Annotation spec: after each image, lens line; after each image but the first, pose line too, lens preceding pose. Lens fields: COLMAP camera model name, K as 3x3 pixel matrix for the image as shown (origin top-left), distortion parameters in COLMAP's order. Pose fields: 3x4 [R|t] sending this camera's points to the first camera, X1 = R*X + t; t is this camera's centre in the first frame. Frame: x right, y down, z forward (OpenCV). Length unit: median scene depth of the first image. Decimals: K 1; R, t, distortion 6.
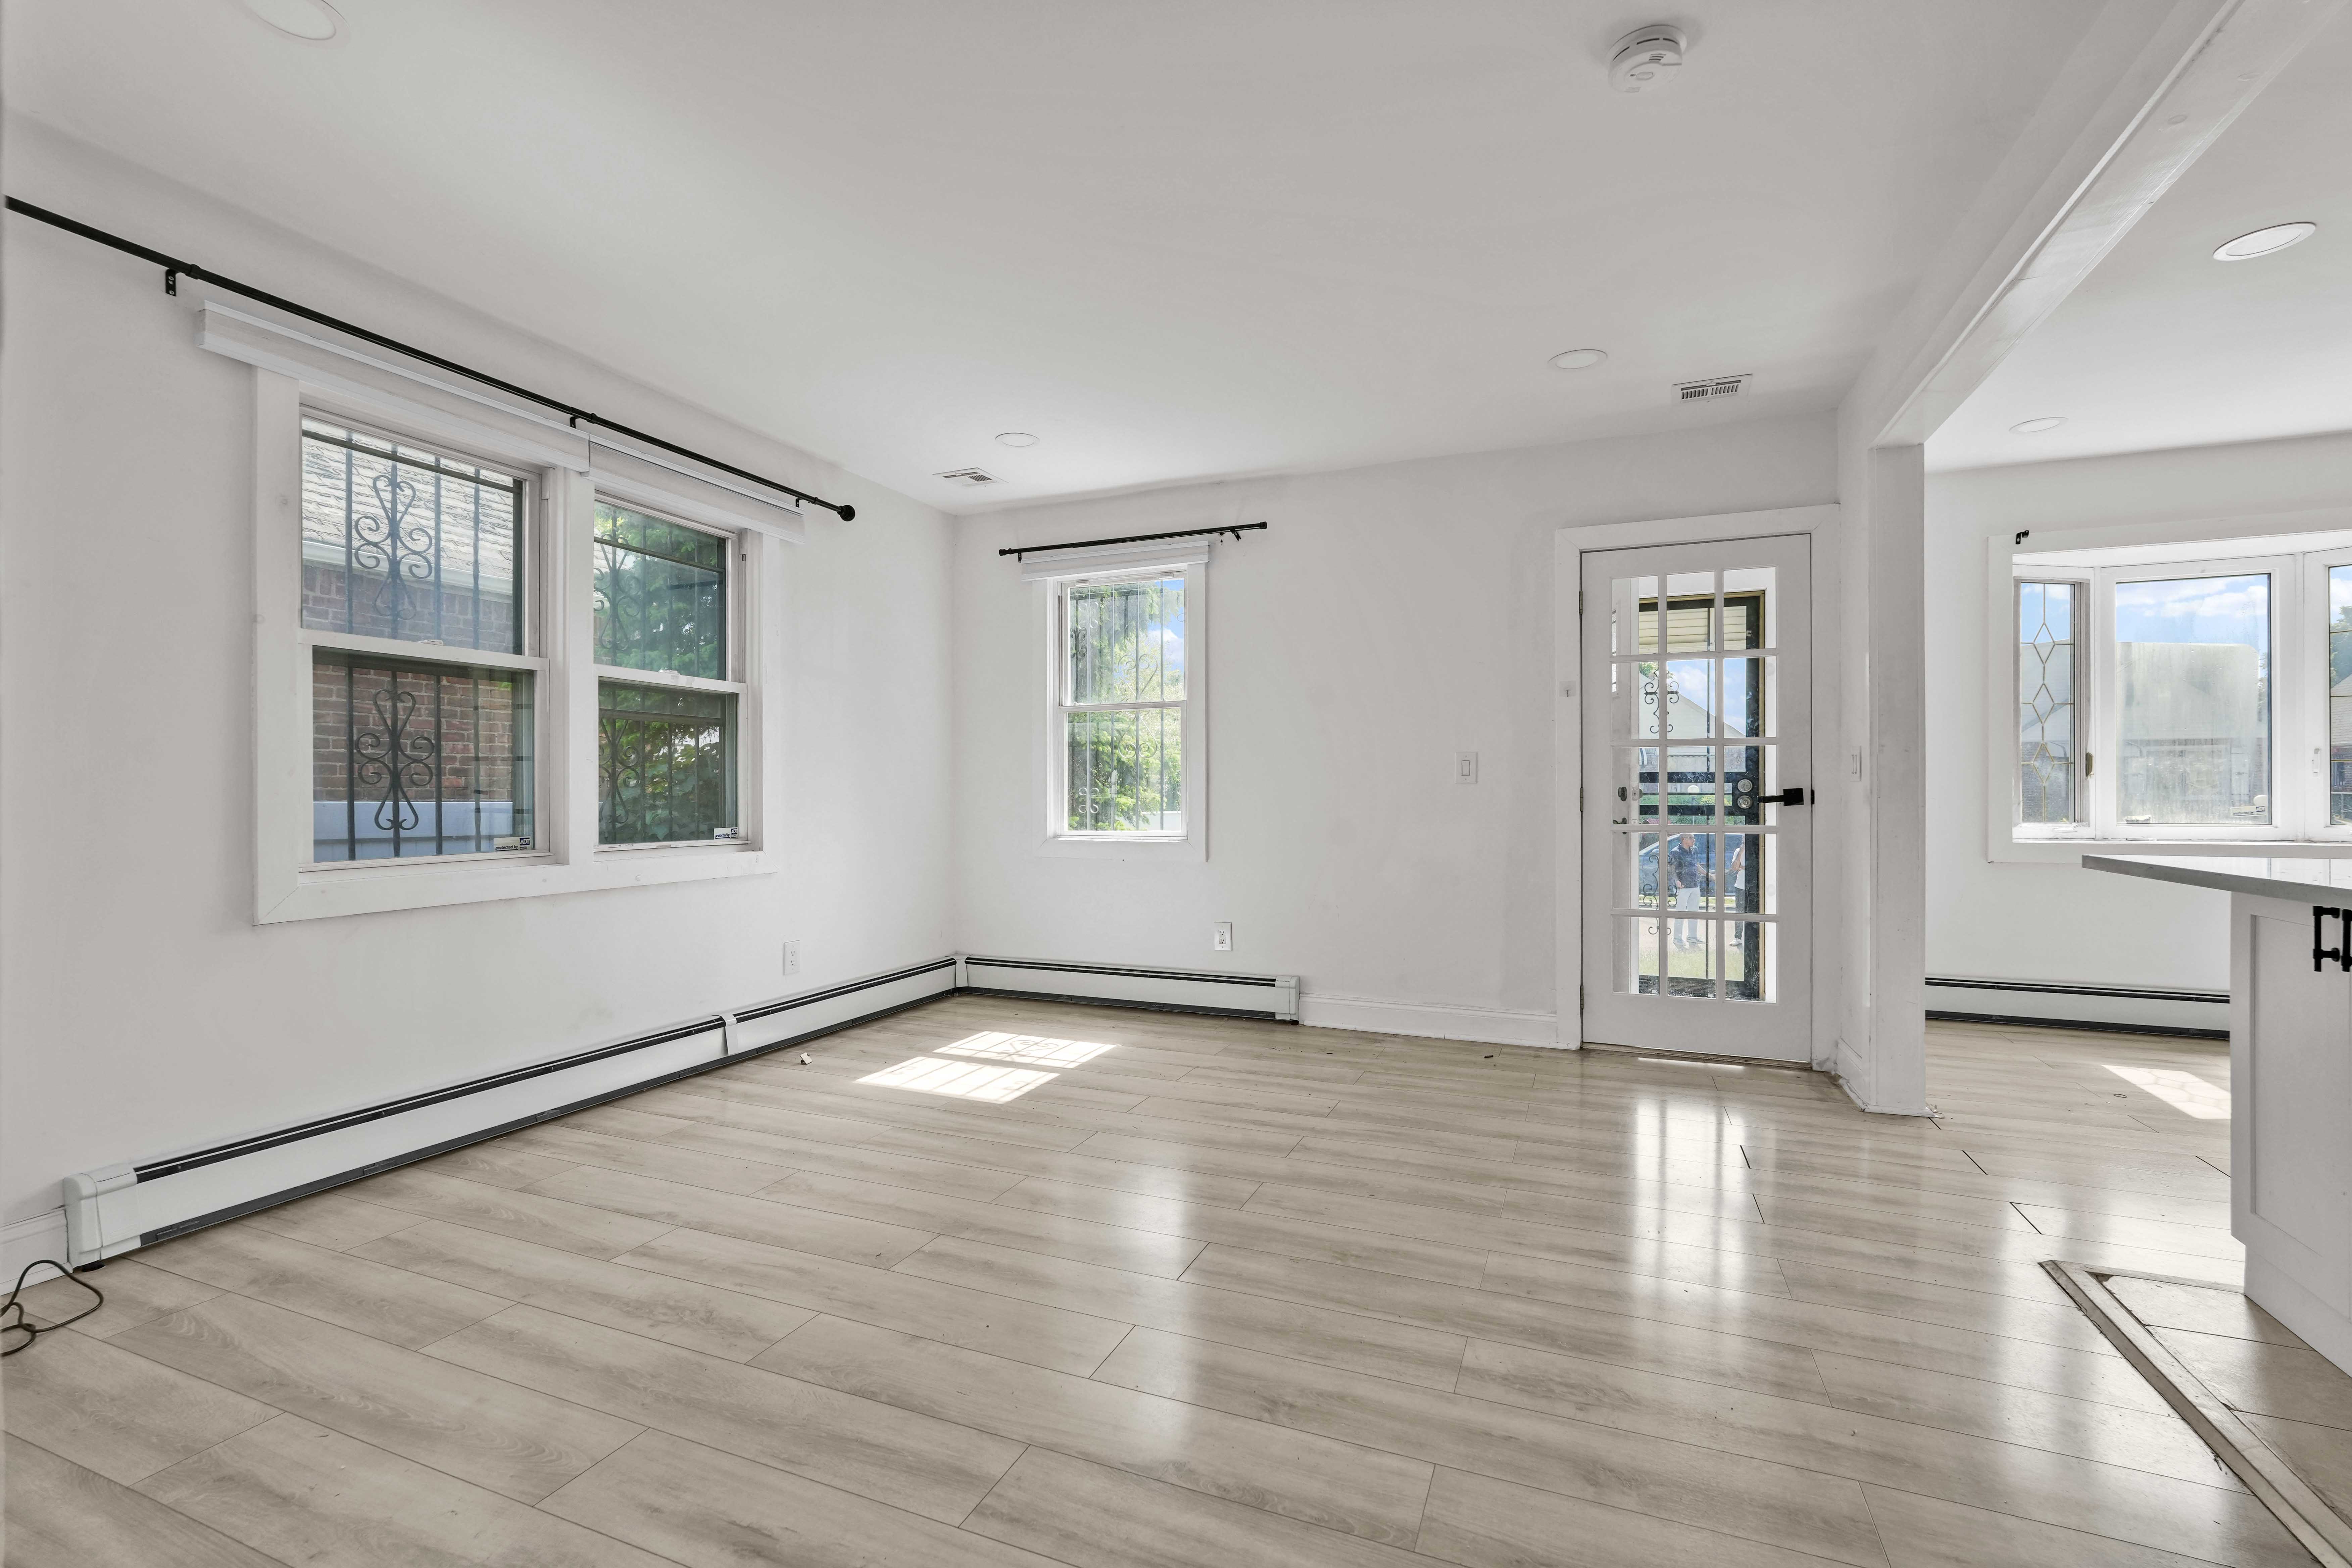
lens RADIAL K [[1040.9, 0, 1169.1], [0, 1040.9, 792.6], [0, 0, 1]] dist [-0.007052, 0.000740]
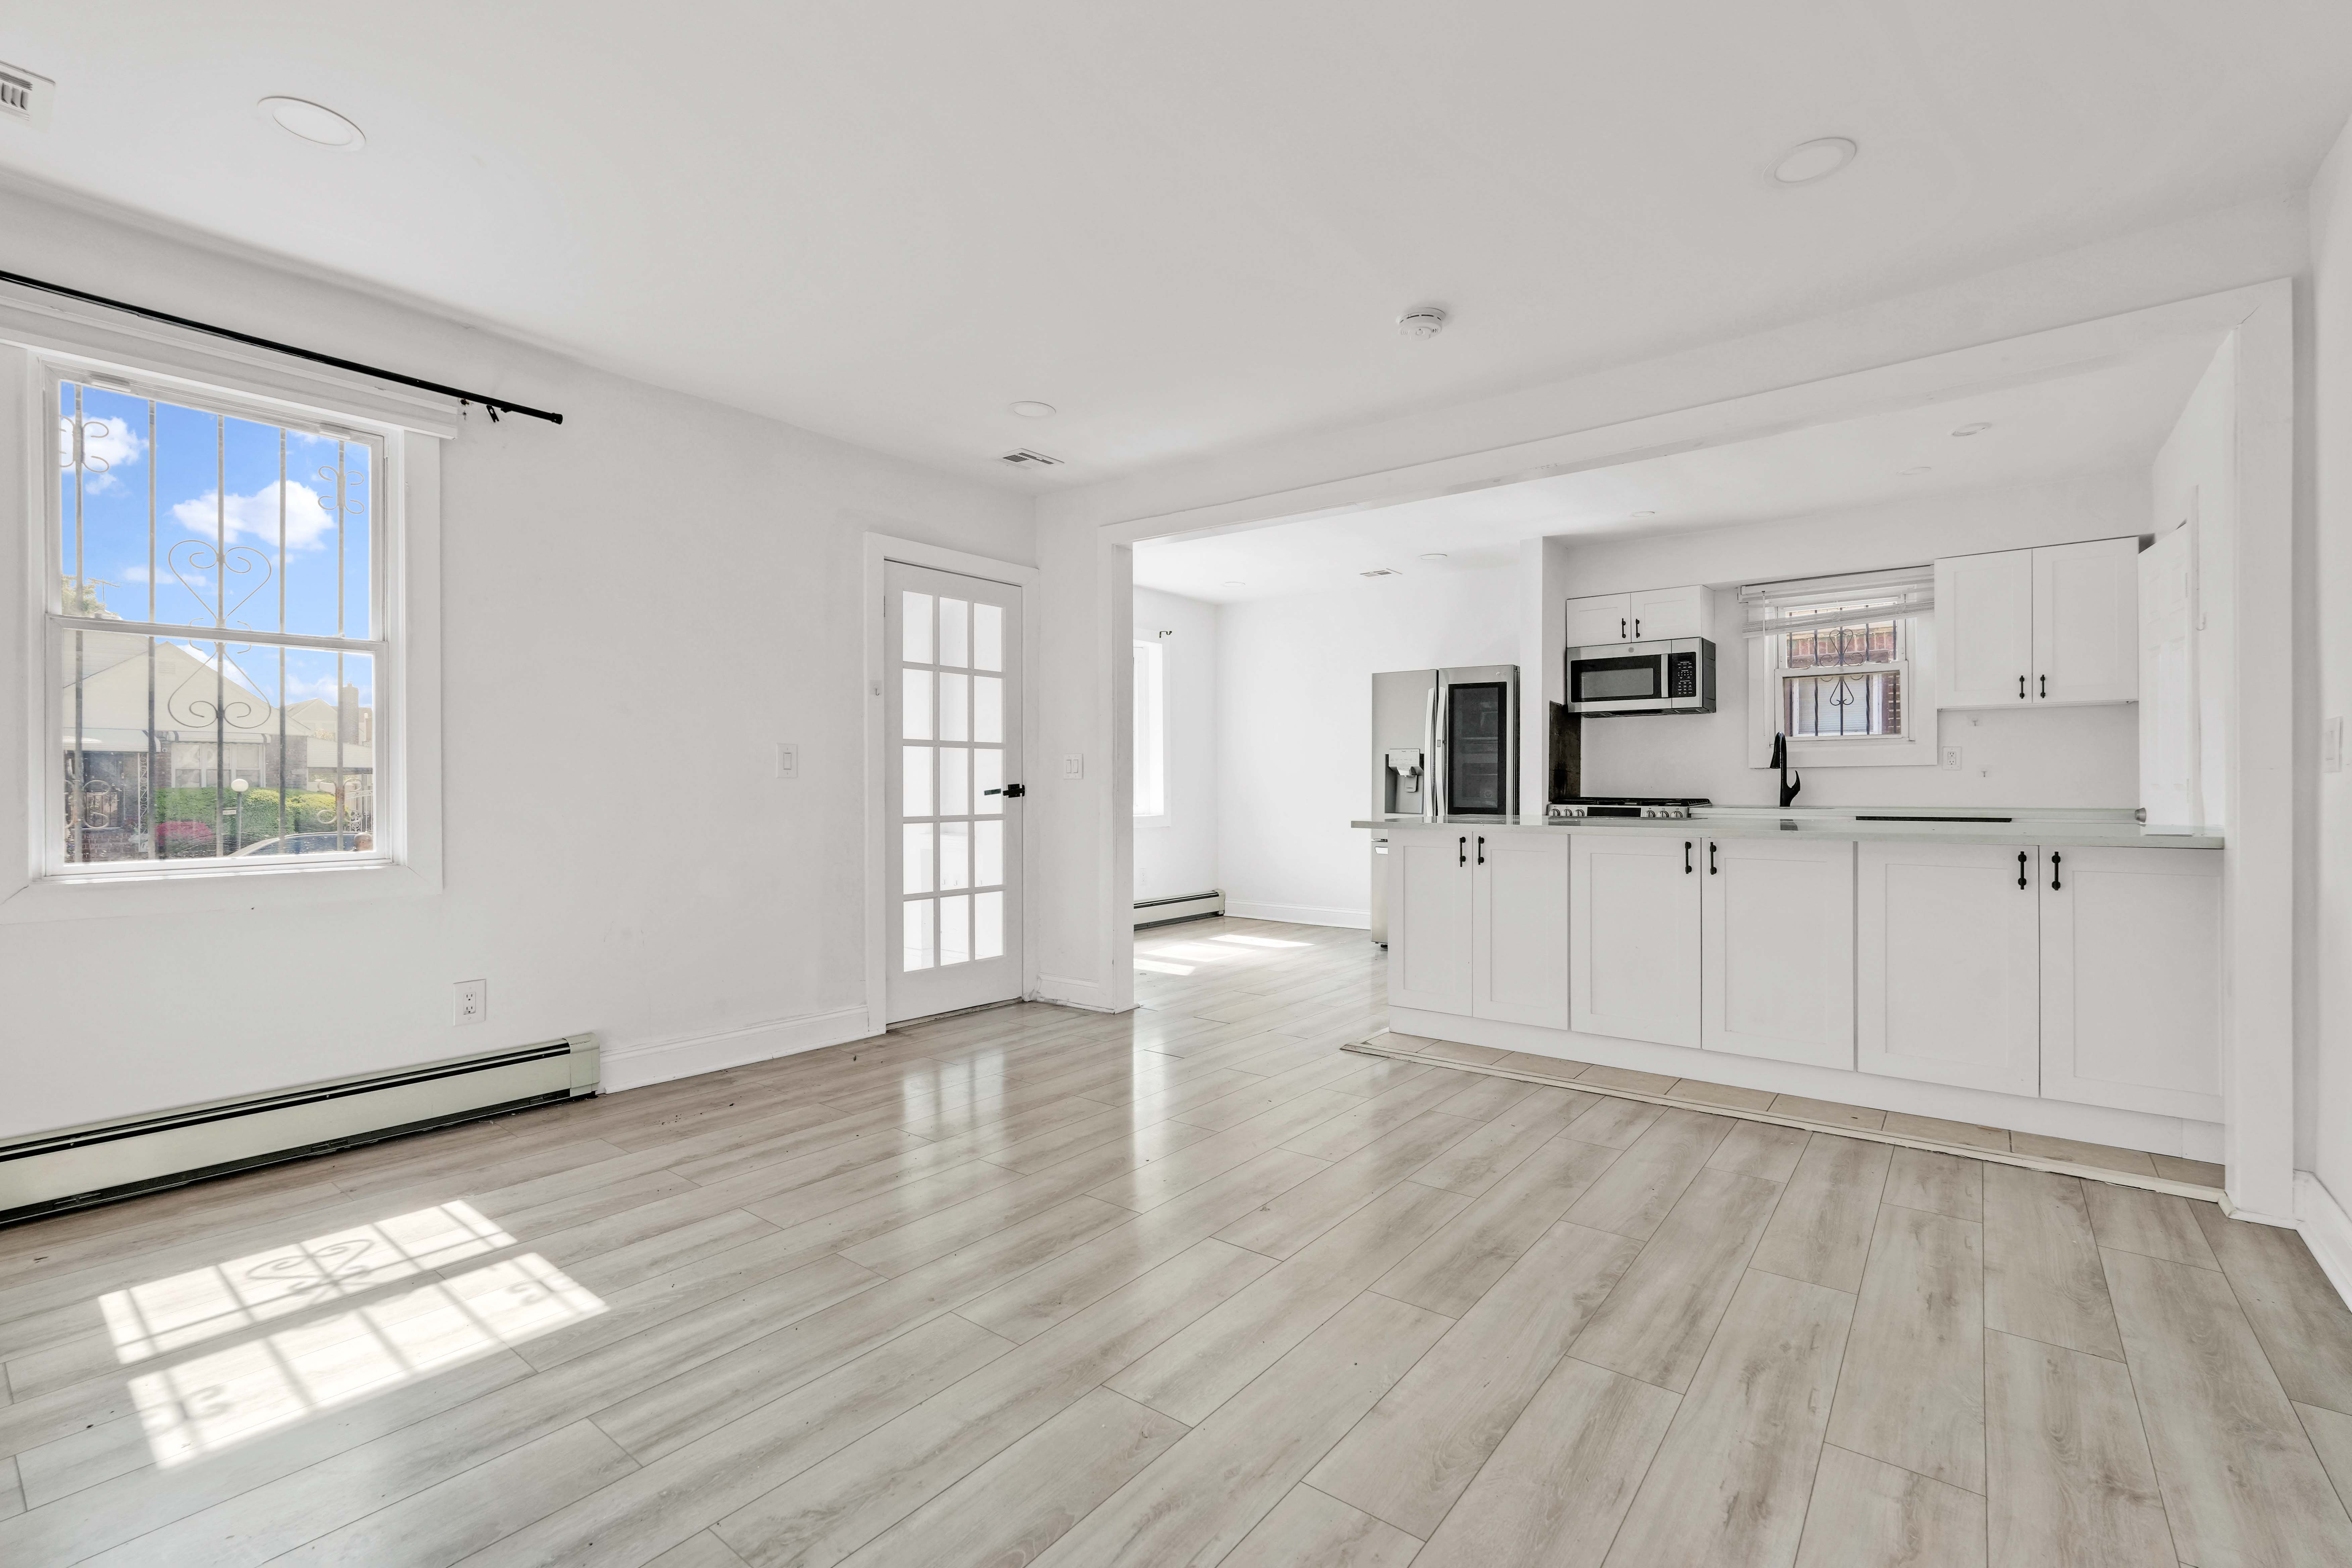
lens RADIAL K [[1032.6, 0, 1180.0], [0, 1032.6, 768.7], [0, 0, 1]] dist [-0.003108, 0.000055]
pose [[0.263980, 0.016417, 0.964388, -0.600668], [-0.000916, 0.999859, -0.016770, -0.001377], [-0.964528, 0.003544, 0.263958, 0.489126]]
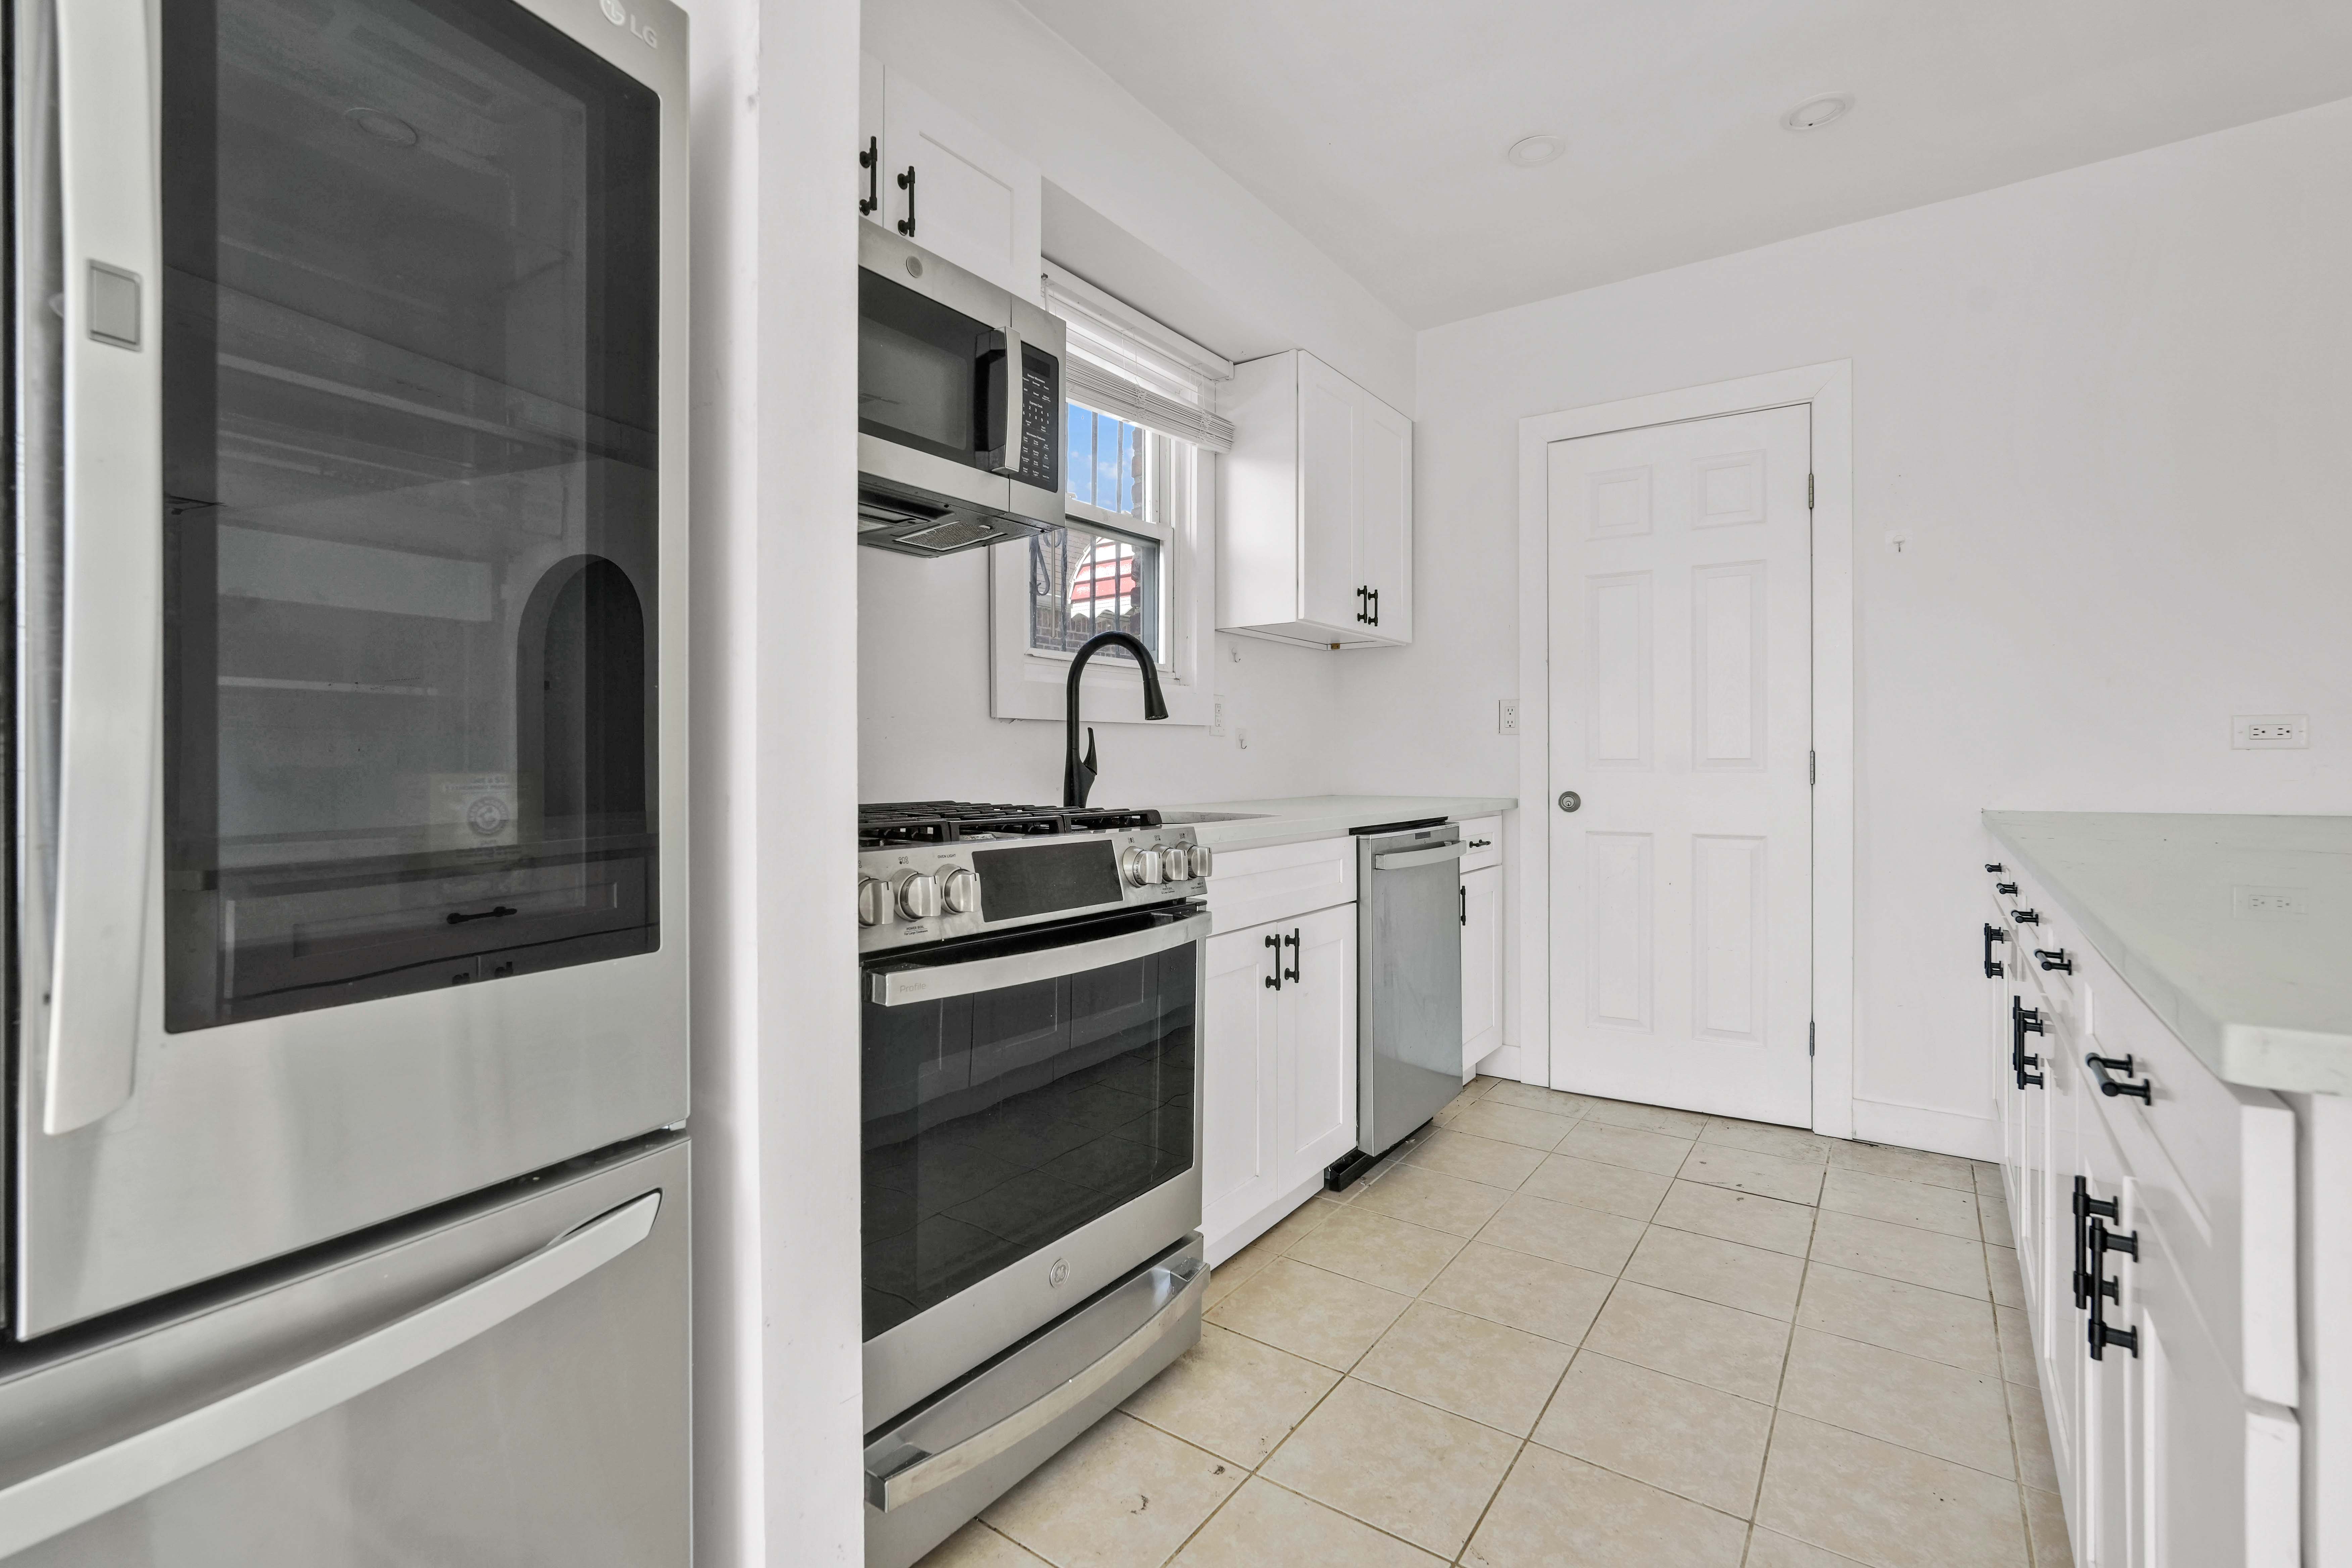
lens RADIAL K [[1032.6, 0, 1180.0], [0, 1032.6, 768.7], [0, 0, 1]] dist [-0.003108, 0.000055]
pose [[-0.977034, -0.003297, 0.213058, 0.934583], [-0.001612, 0.999966, 0.008079, -0.002450], [-0.213078, 0.007550, -0.977006, 0.645045]]
